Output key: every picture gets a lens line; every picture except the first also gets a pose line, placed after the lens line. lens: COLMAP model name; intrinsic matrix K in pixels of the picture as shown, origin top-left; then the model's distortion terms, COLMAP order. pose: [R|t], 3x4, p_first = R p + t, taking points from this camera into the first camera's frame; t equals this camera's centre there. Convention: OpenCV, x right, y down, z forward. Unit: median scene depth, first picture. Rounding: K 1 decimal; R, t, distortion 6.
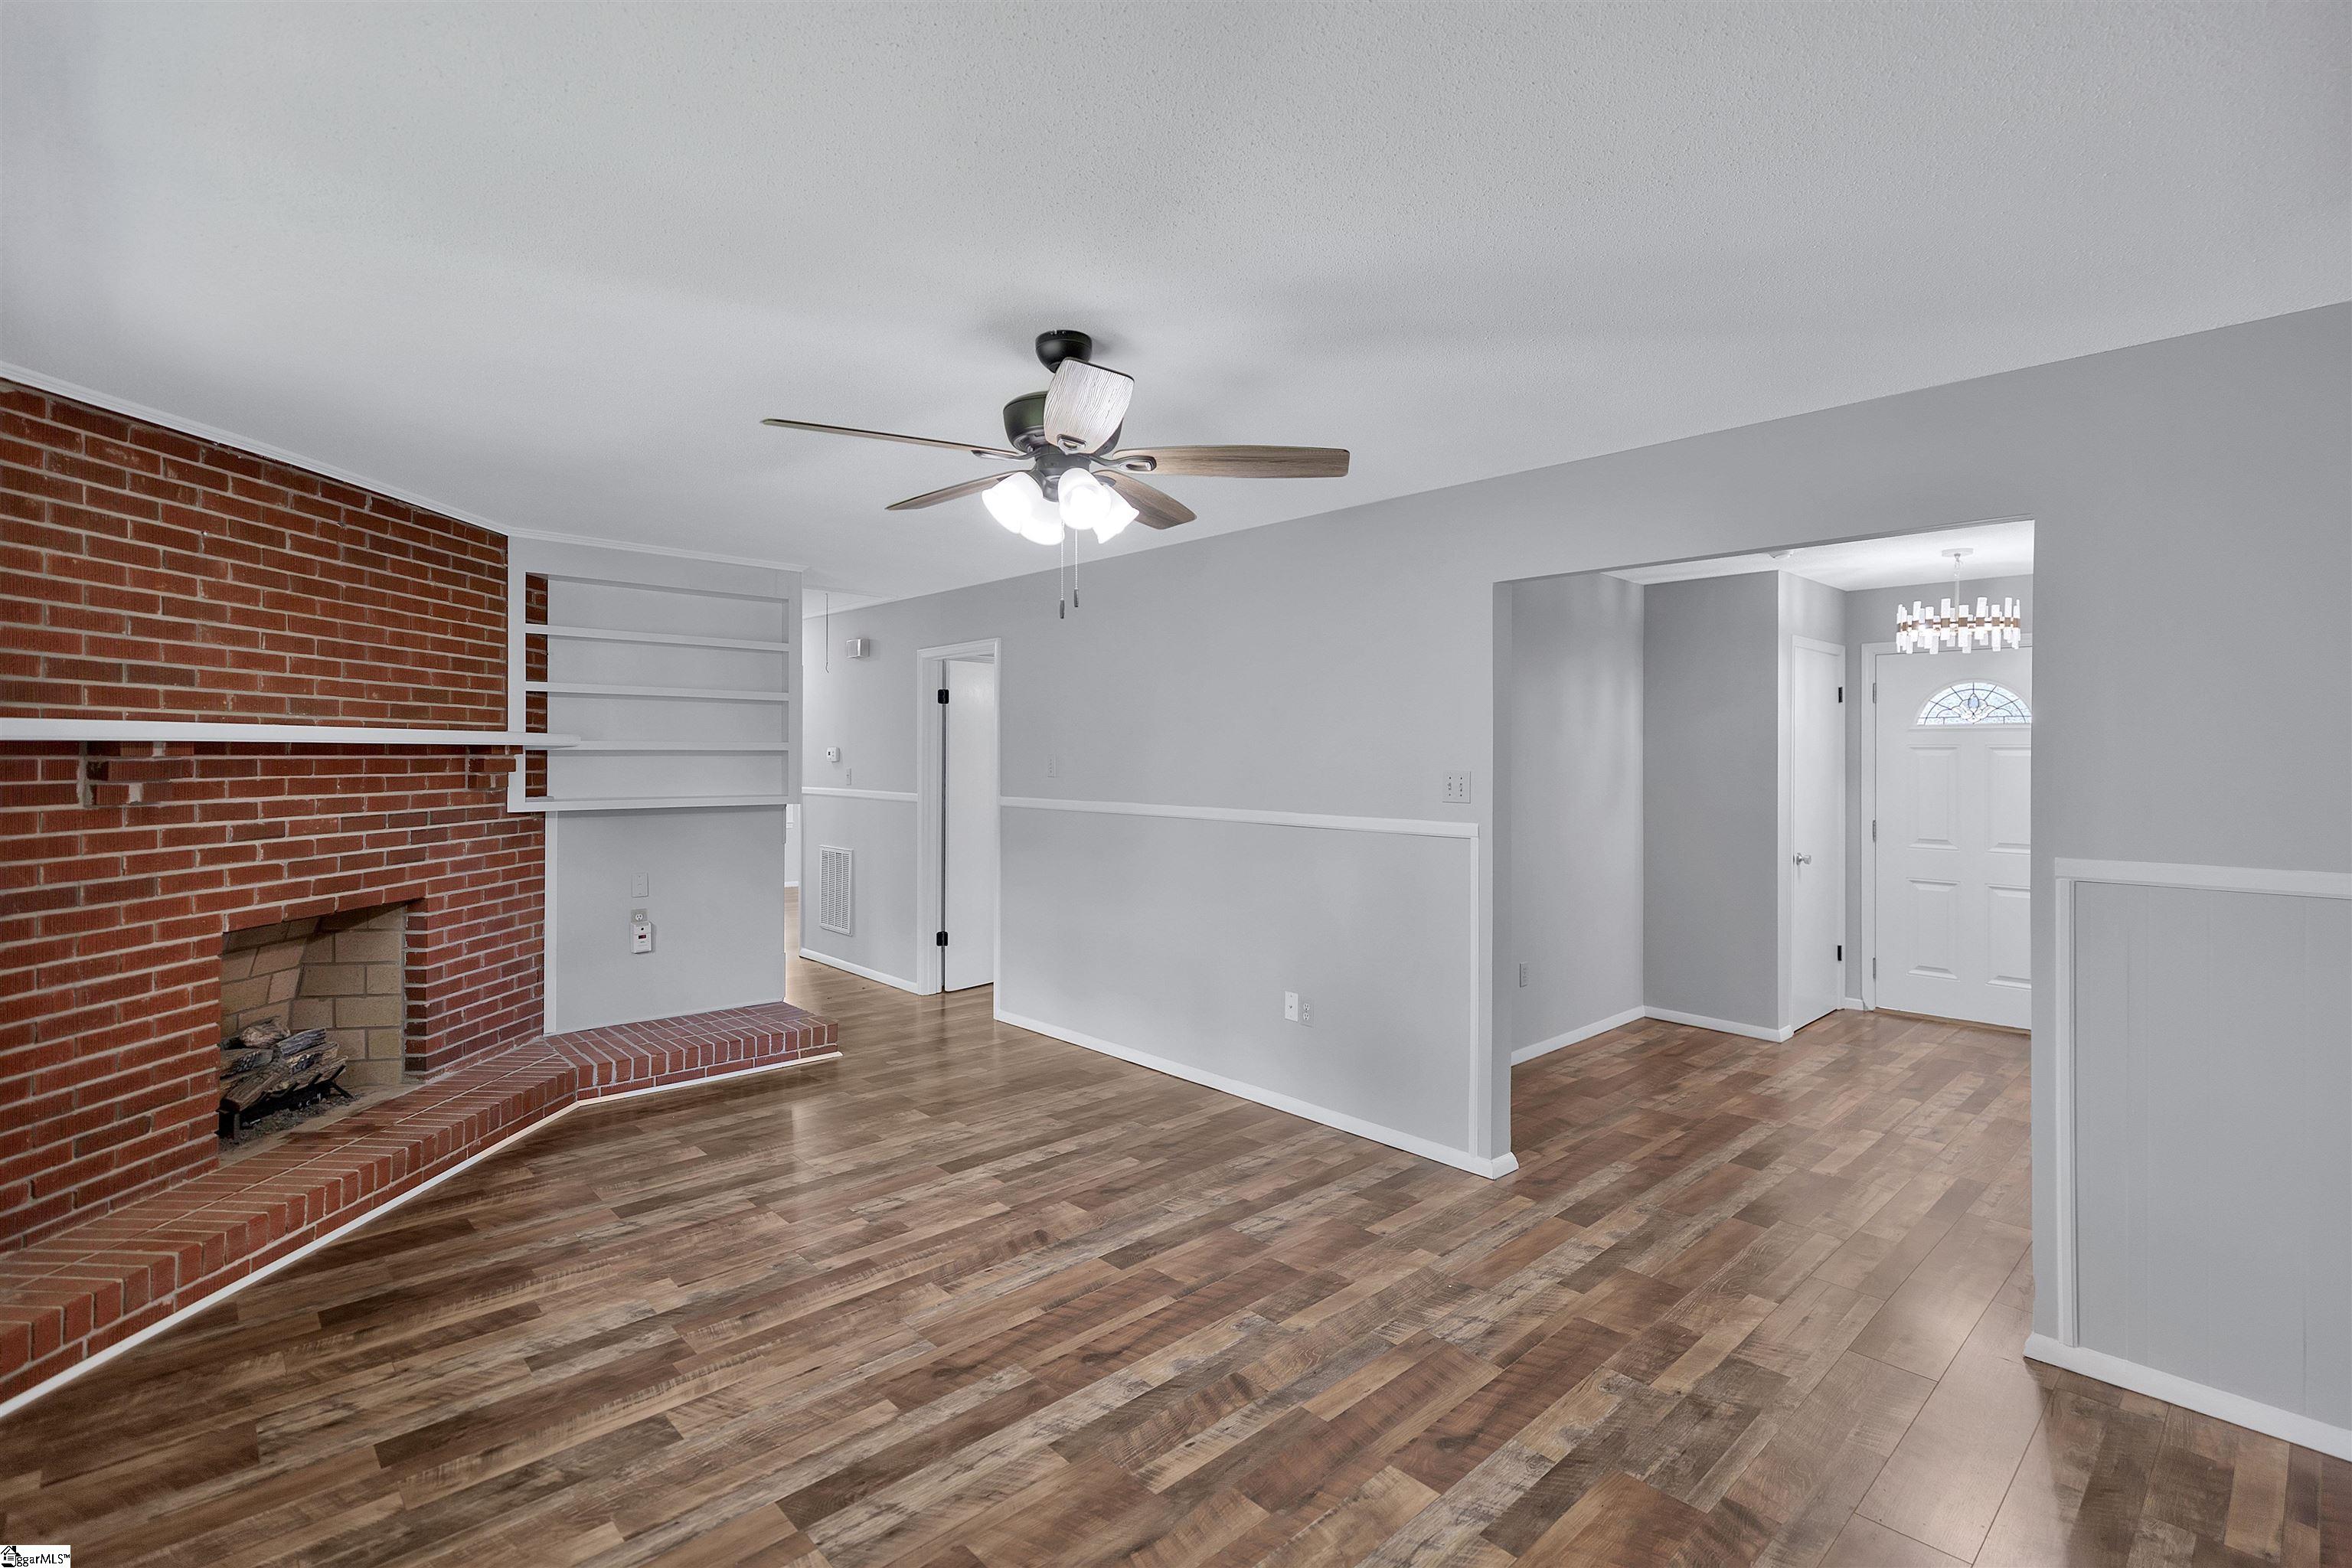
lens RADIAL K [[1090.5, 0, 1193.0], [0, 1090.5, 750.0], [0, 0, 1]] dist [0.008359, 0.000300]
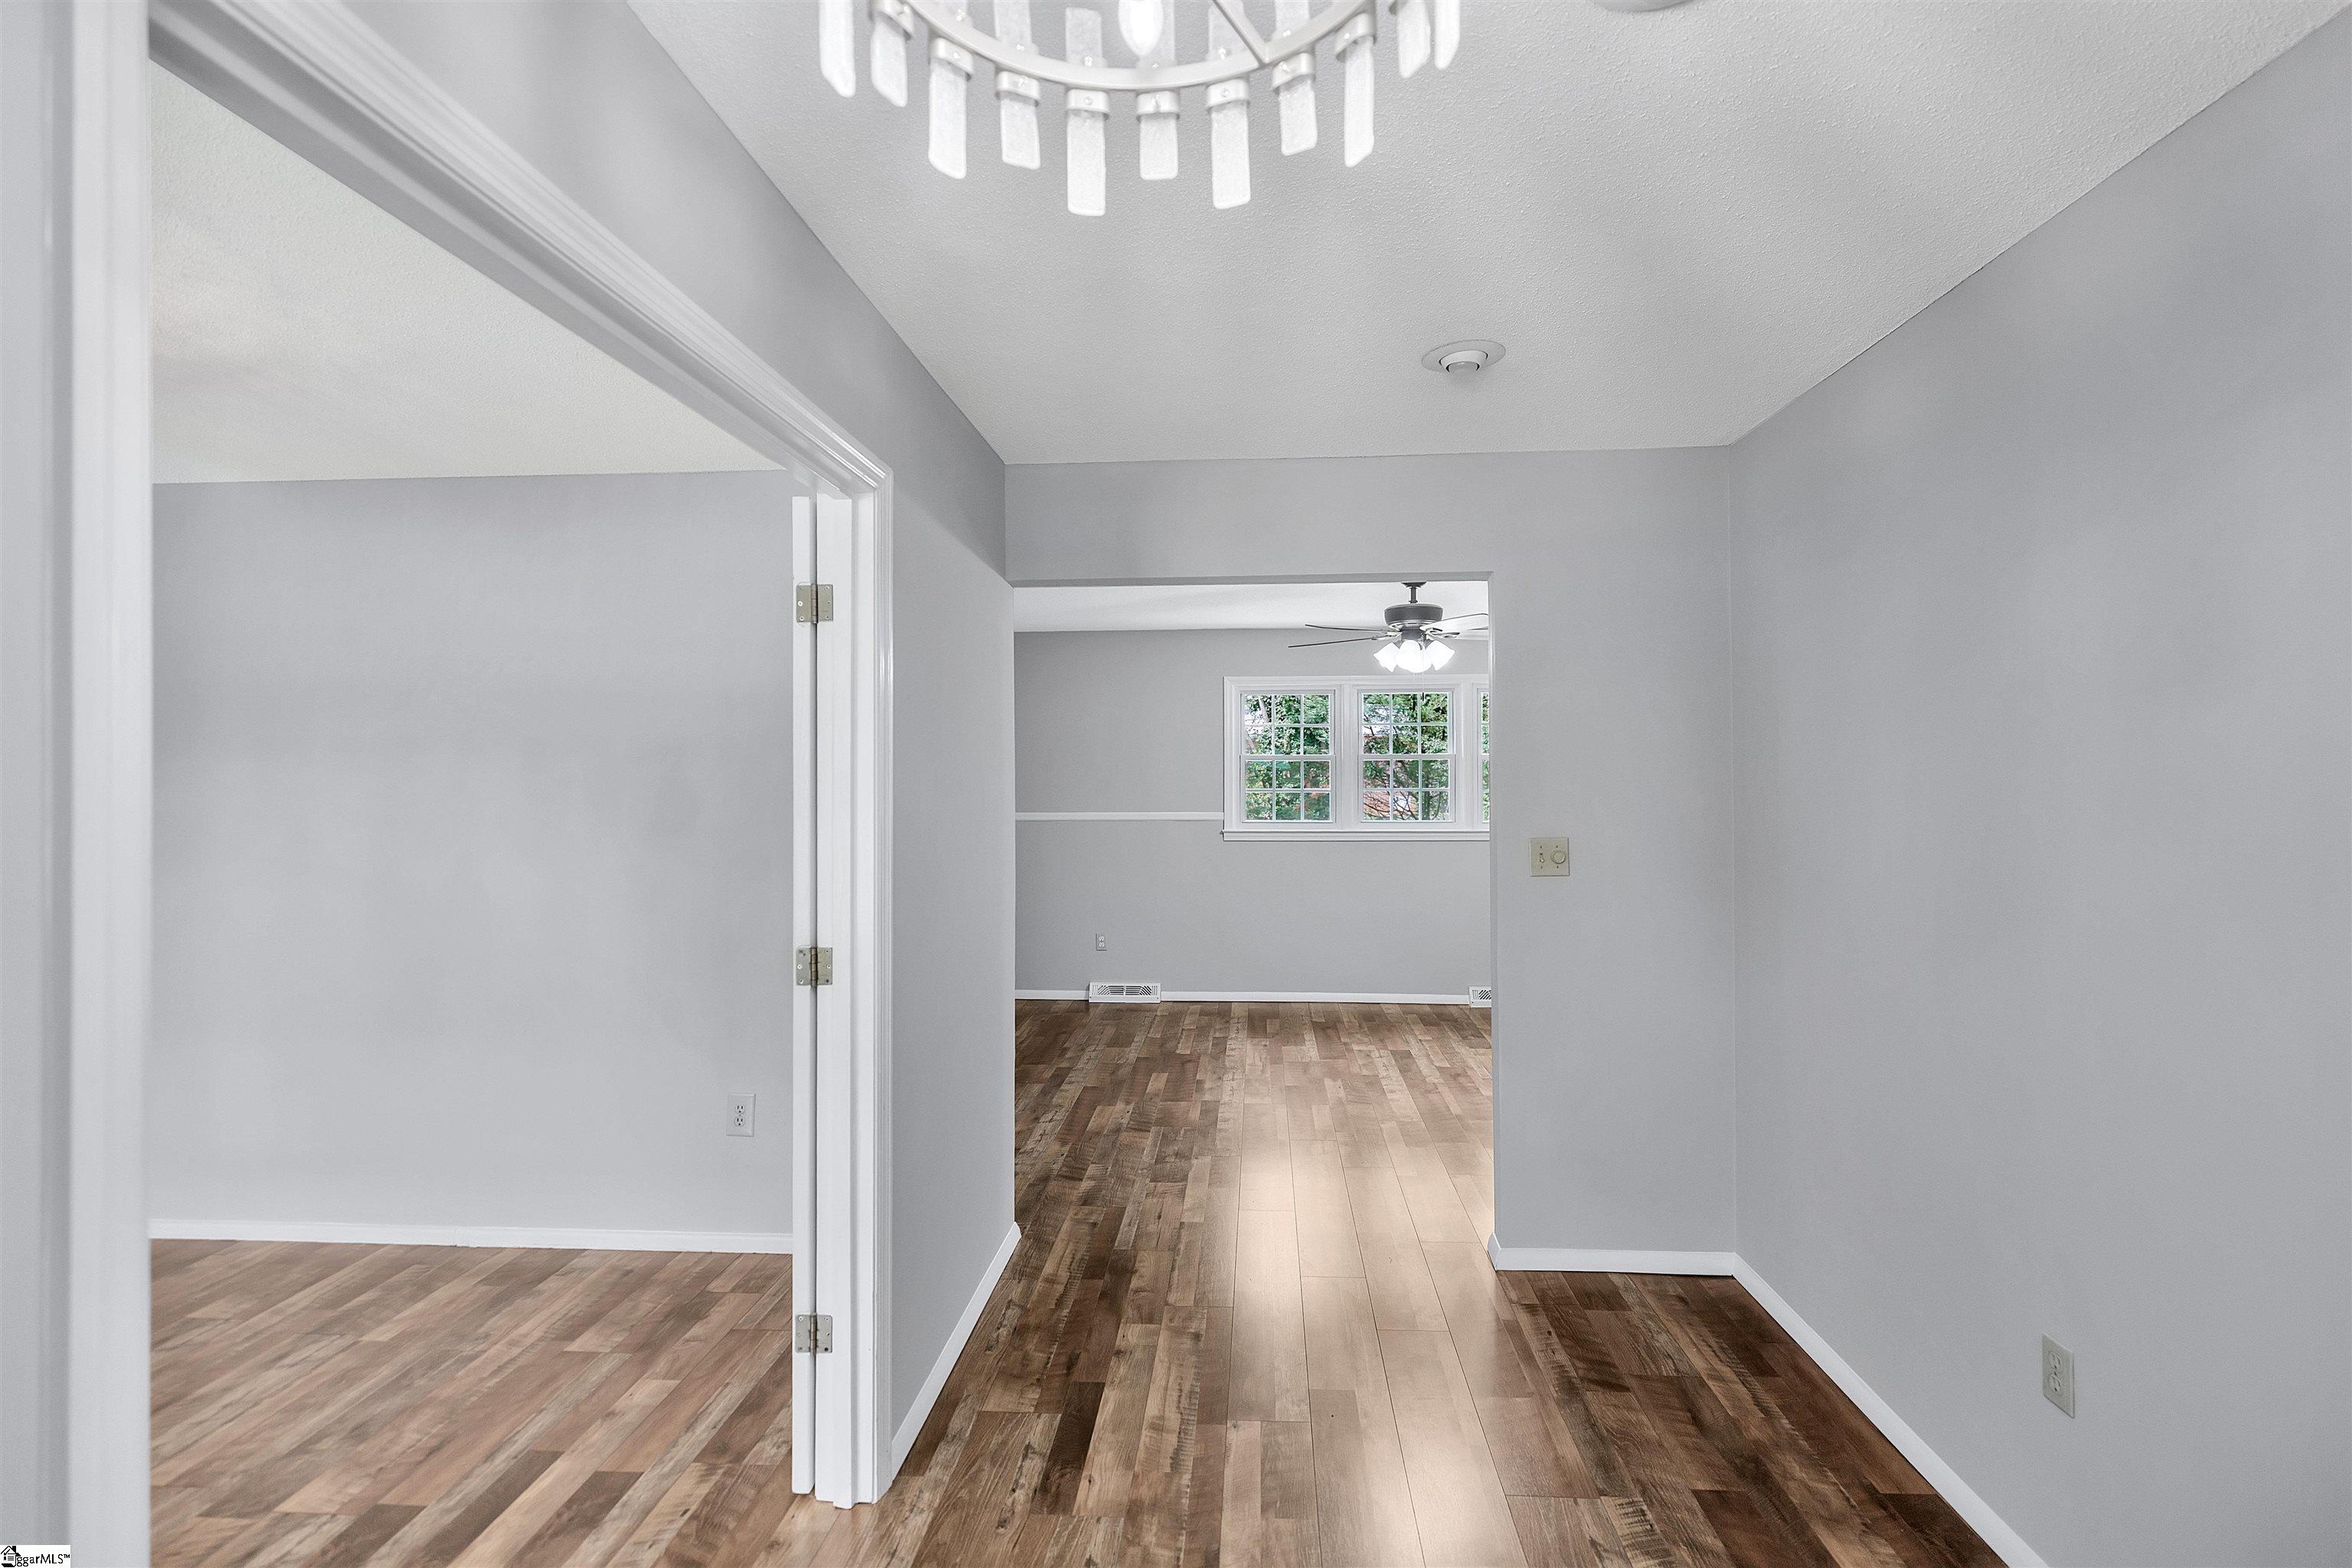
lens RADIAL K [[1109.4, 0, 1178.8], [0, 1109.4, 775.1], [0, 0, 1]] dist [0.009516, 0.000680]
pose [[-0.739815, -0.001236, -0.672809, 1.210402], [0.000420, 0.999997, -0.002298, 0.002530], [0.672810, -0.001983, -0.739813, 1.687448]]
